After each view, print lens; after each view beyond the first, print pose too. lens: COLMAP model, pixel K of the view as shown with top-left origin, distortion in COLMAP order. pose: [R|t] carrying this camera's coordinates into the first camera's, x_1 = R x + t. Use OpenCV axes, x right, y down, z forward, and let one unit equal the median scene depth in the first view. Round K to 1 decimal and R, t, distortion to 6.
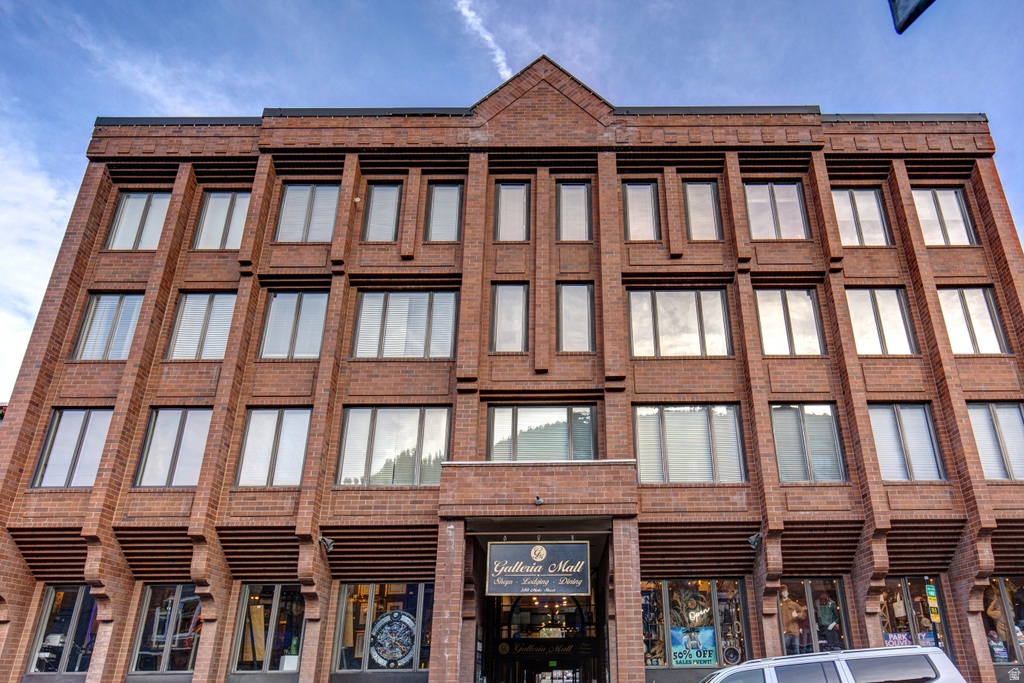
lens RADIAL K [[485.7, 0, 510.1], [0, 485.7, 338.7], [0, 0, 1]] dist [-0.000191, 0.000262]
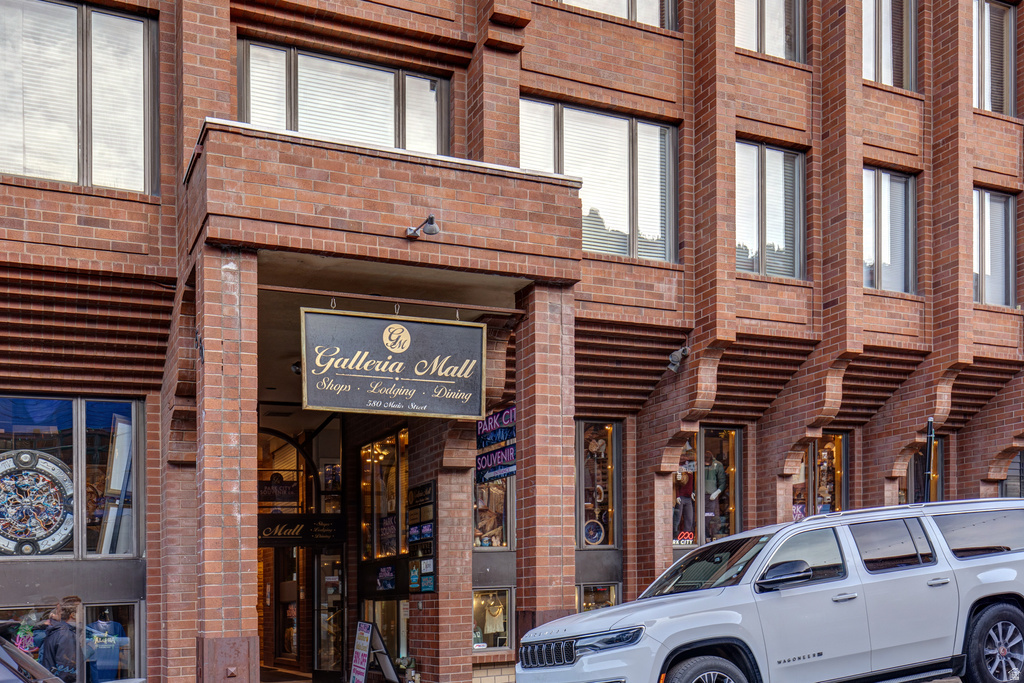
lens RADIAL K [[973.5, 0, 512.8], [0, 973.5, 342.7], [0, 0, 1]] dist [0.011625, 0.000000]
pose [[0.943009, 0.050139, 0.328967, -0.121952], [-0.167276, 0.926026, 0.338370, 0.082698], [-0.287666, -0.374115, 0.881638, 0.095995]]
